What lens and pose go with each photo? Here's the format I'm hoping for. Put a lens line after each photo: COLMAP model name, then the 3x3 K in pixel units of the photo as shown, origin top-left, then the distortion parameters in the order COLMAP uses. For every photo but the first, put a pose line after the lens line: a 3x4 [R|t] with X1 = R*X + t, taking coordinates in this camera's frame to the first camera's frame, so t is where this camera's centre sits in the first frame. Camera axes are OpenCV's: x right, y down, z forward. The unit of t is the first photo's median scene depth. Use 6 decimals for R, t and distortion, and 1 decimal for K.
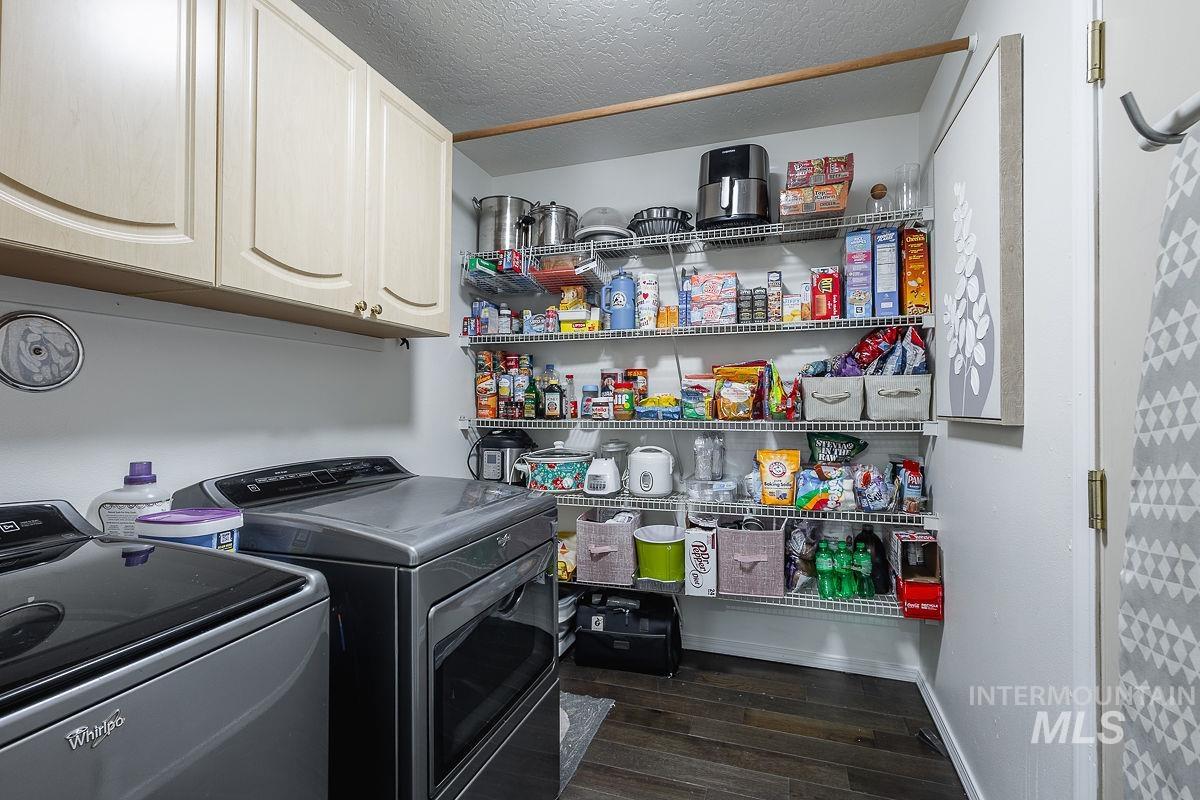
lens RADIAL K [[565.9, 0, 590.1], [0, 565.9, 399.5], [0, 0, 1]] dist [0.008712, -0.001870]
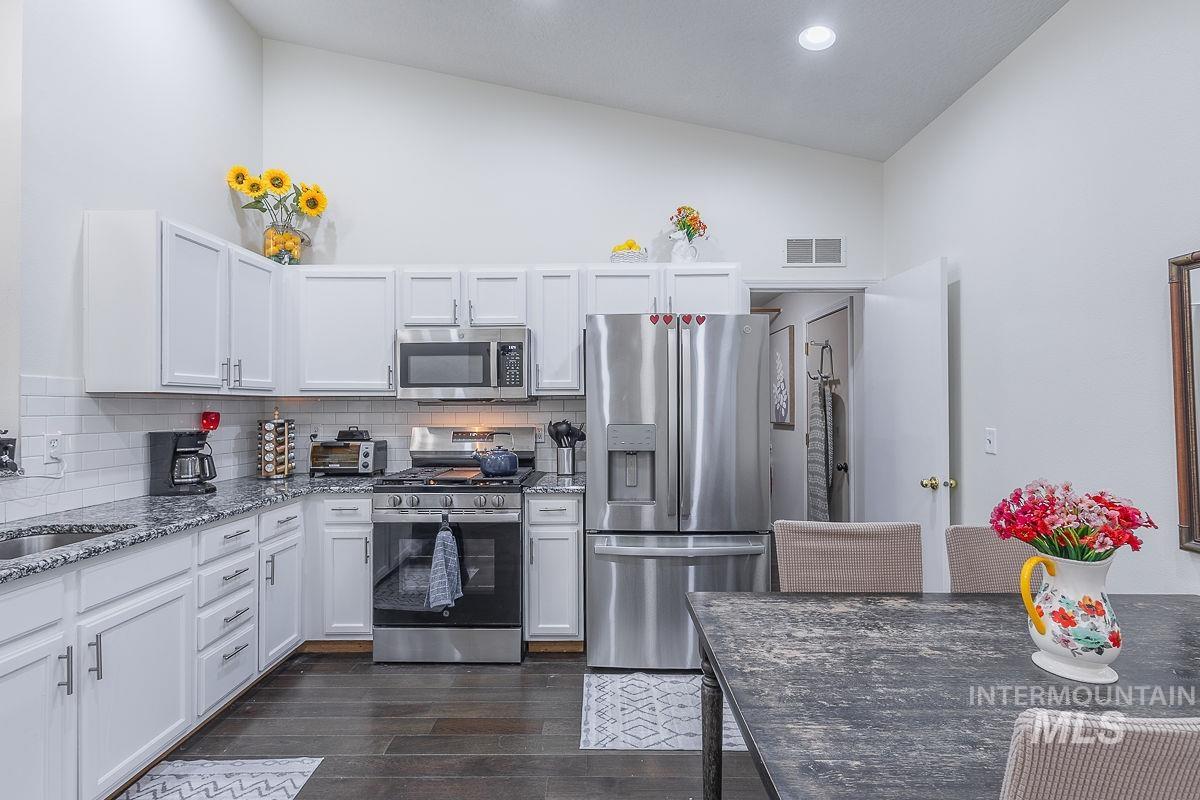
lens RADIAL K [[565.9, 0, 602.0], [0, 565.9, 397.3], [0, 0, 1]] dist [0.008712, -0.001870]
pose [[0.948278, 0.004061, 0.317415, -1.008788], [-0.002001, 0.999975, -0.006817, -0.067153], [-0.317434, 0.005829, 0.948262, -1.326818]]
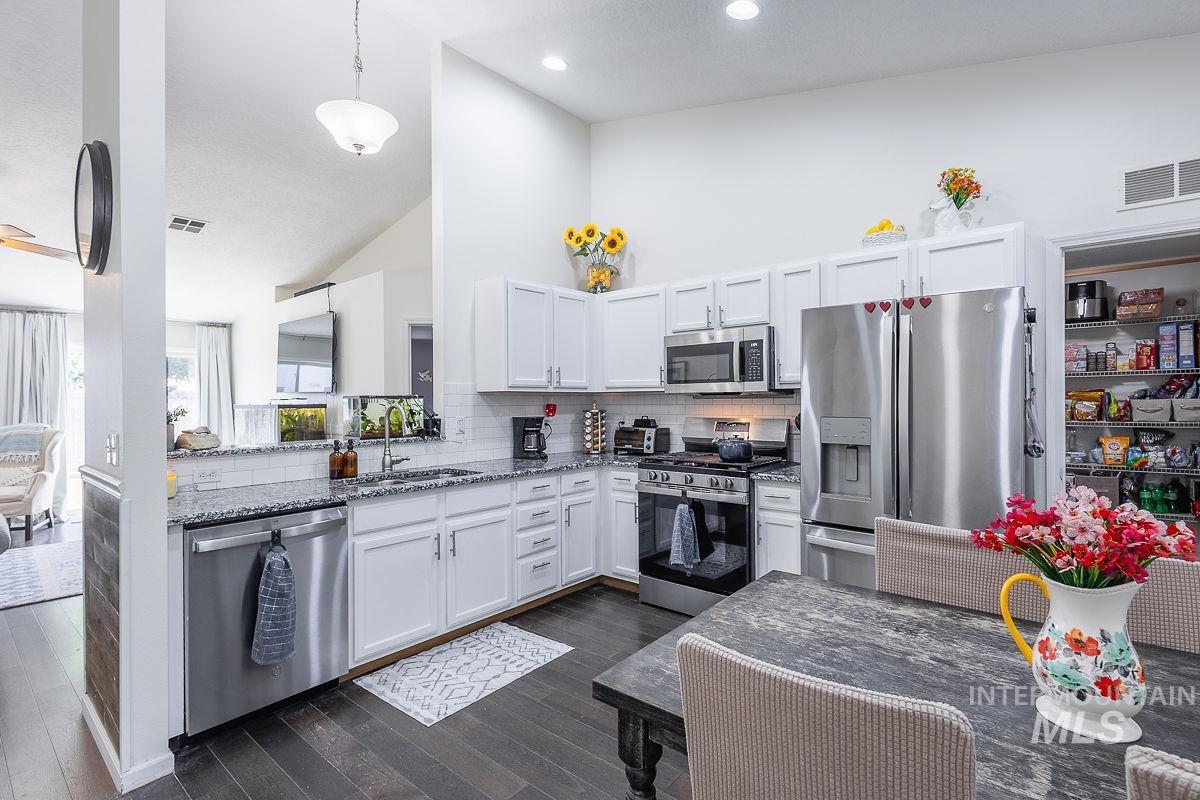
lens RADIAL K [[565.9, 0, 595.3], [0, 565.9, 398.2], [0, 0, 1]] dist [0.008712, -0.001870]
pose [[0.930571, -0.006115, -0.366060, -0.620809], [0.008626, 0.999949, 0.005223, -0.068474], [0.366010, -0.008018, 0.930577, -1.494206]]
